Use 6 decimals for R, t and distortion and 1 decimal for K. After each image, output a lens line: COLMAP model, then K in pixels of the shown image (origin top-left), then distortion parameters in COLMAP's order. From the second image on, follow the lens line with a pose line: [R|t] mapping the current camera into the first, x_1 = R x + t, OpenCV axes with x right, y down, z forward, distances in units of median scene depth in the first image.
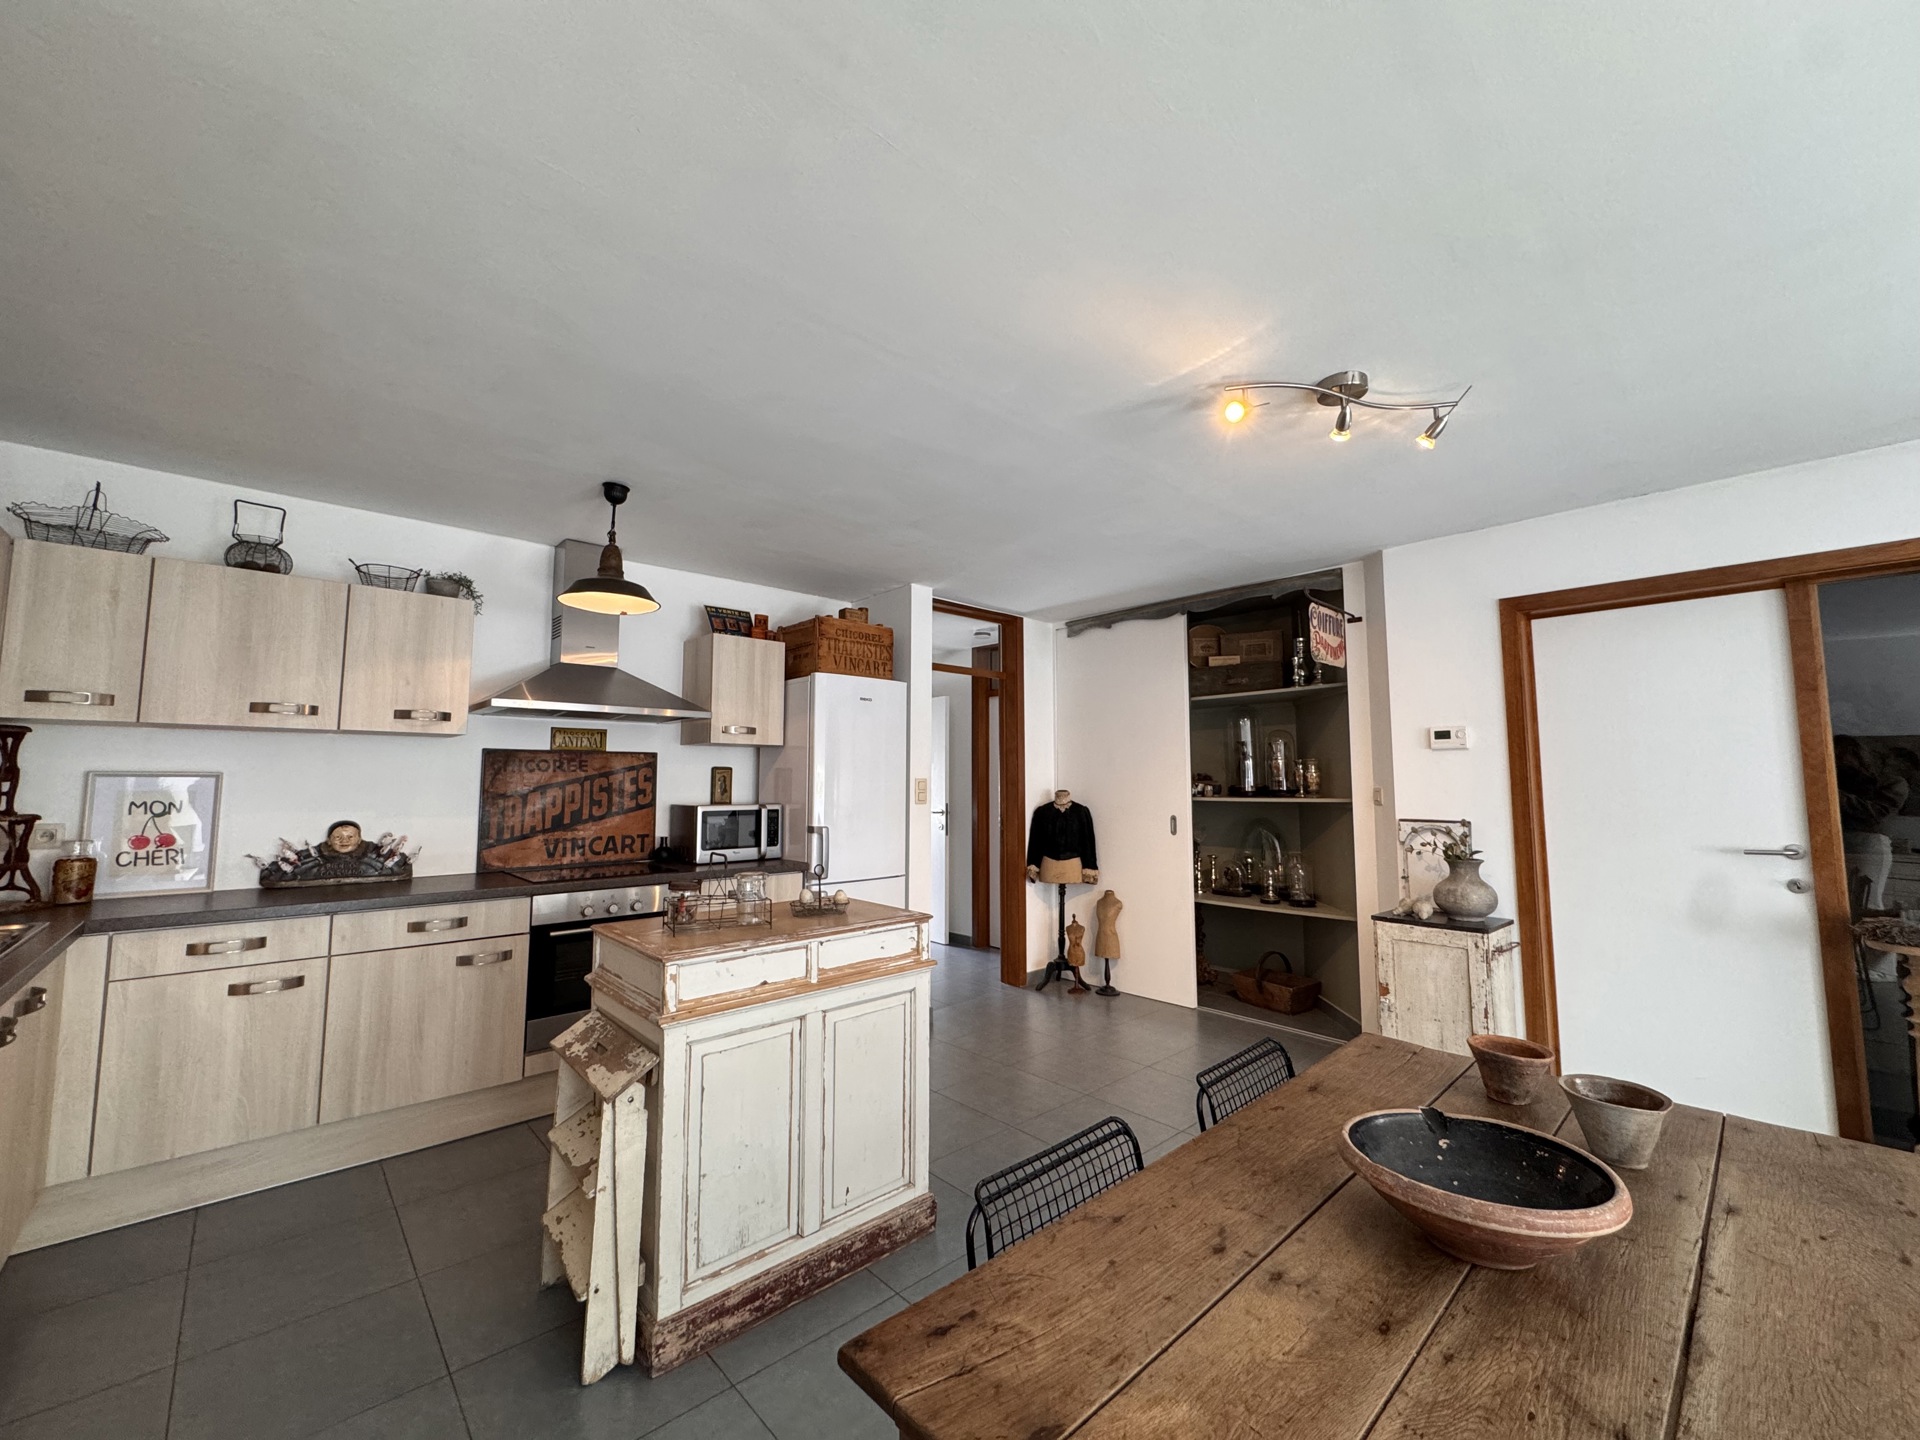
lens RADIAL K [[767.6, 0, 960.0], [0, 767.6, 720.0], [0, 0, 1]] dist [-0.000671, 0.000350]
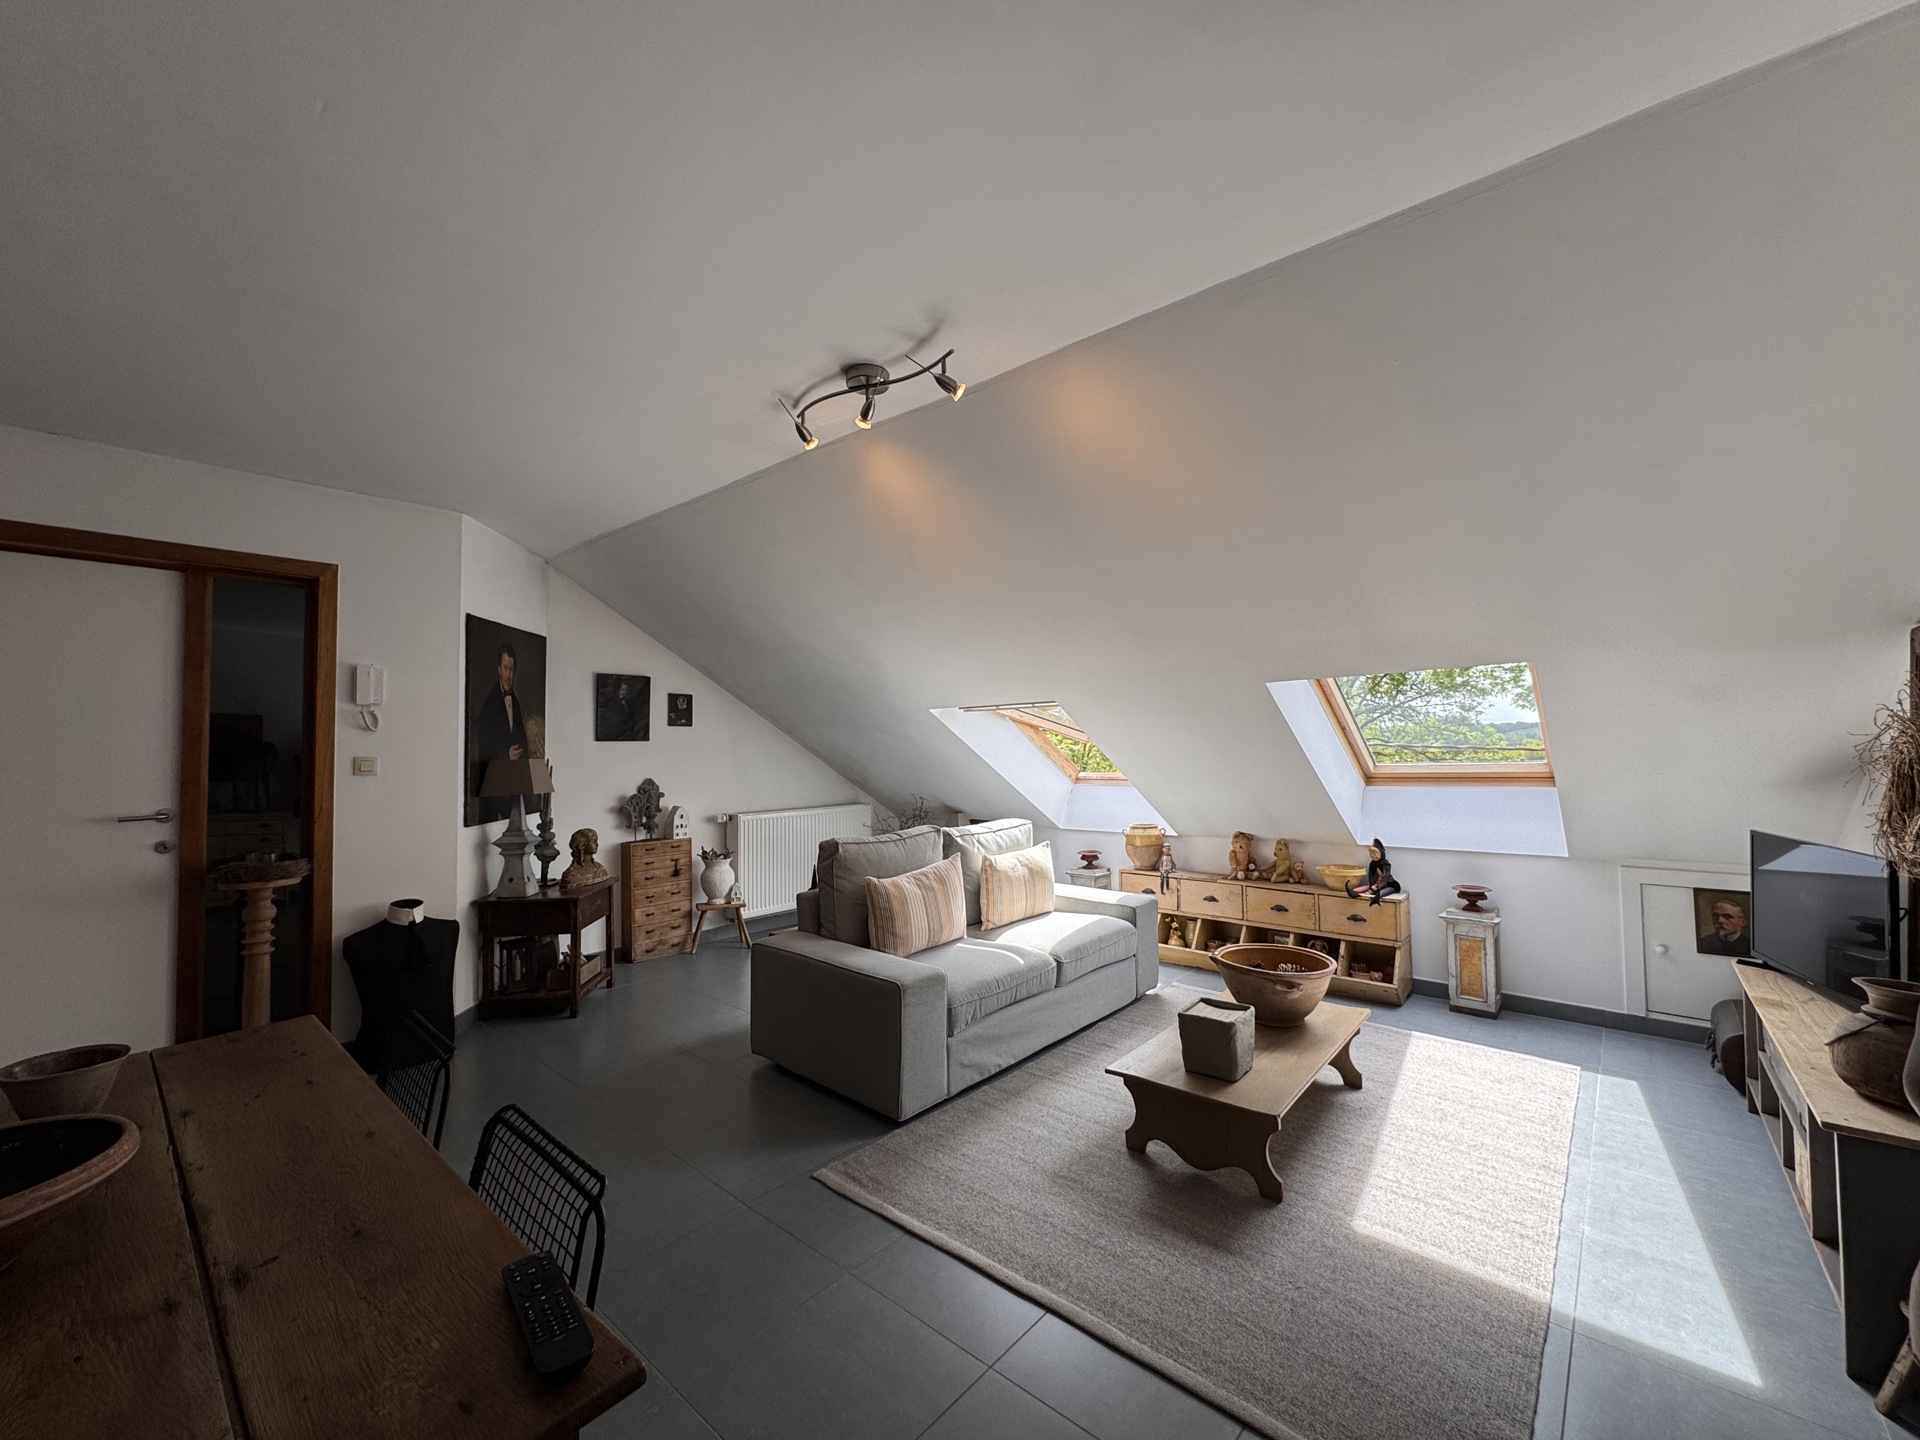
lens RADIAL K [[766.4, 0, 960.0], [0, 766.4, 720.0], [0, 0, 1]] dist [-0.004261, 0.000570]
pose [[-0.102563, 0.038551, 0.993979, -0.105661], [-0.069682, 0.996516, -0.045839, 0.008513], [-0.992283, -0.073964, -0.099519, 0.002067]]
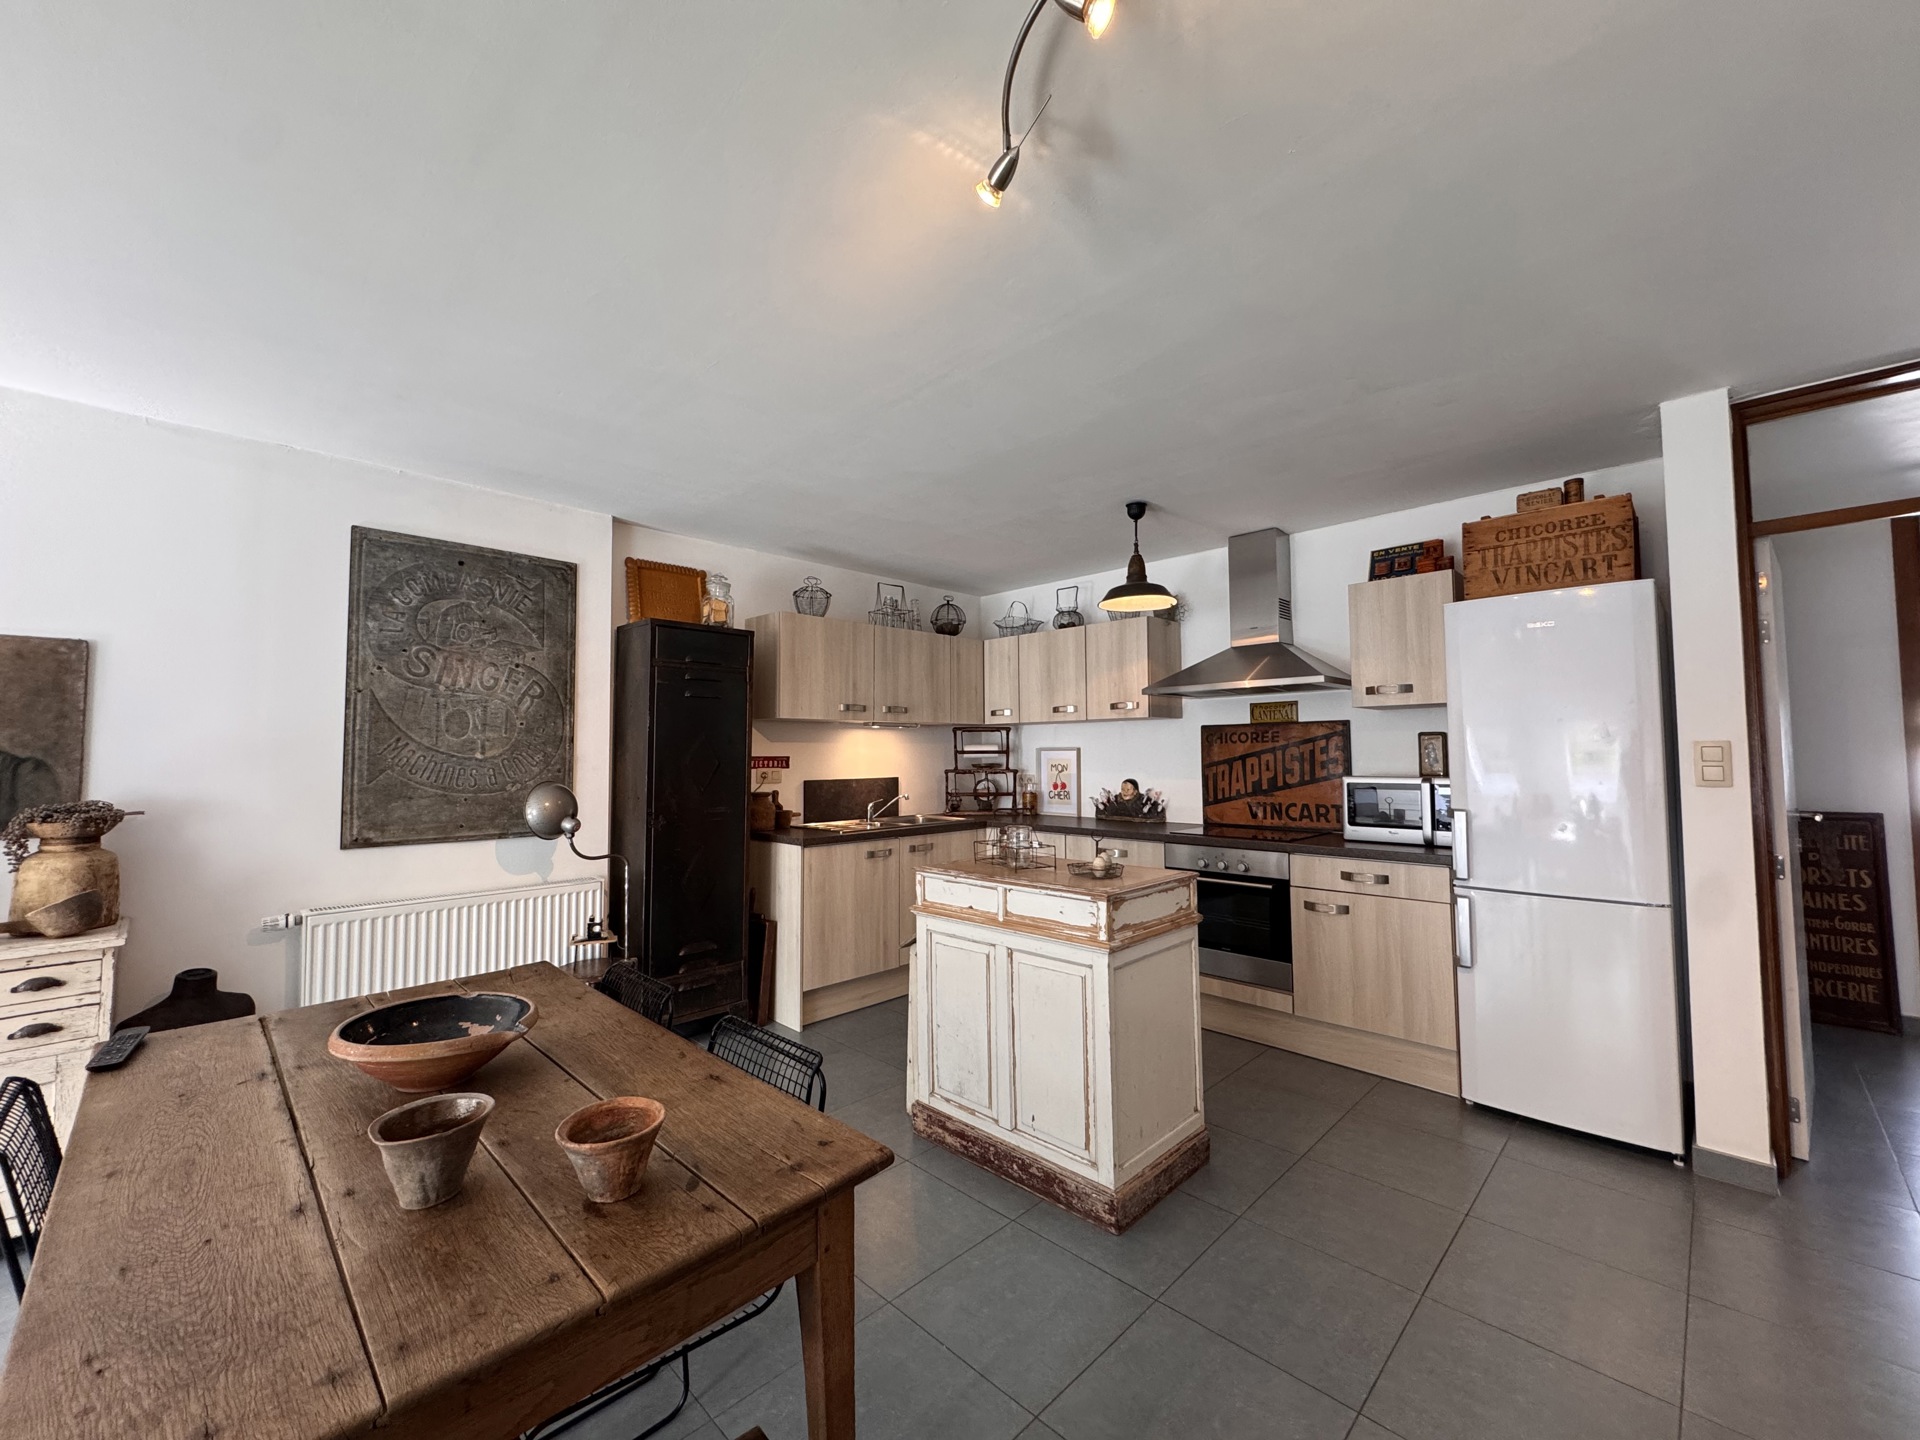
lens RADIAL K [[766.4, 0, 960.0], [0, 766.4, 720.0], [0, 0, 1]] dist [-0.004261, 0.000570]
pose [[0.040779, -0.047157, -0.998055, 0.767669], [0.086648, 0.995289, -0.043486, 0.060856], [0.995404, -0.084706, 0.044673, 0.697135]]
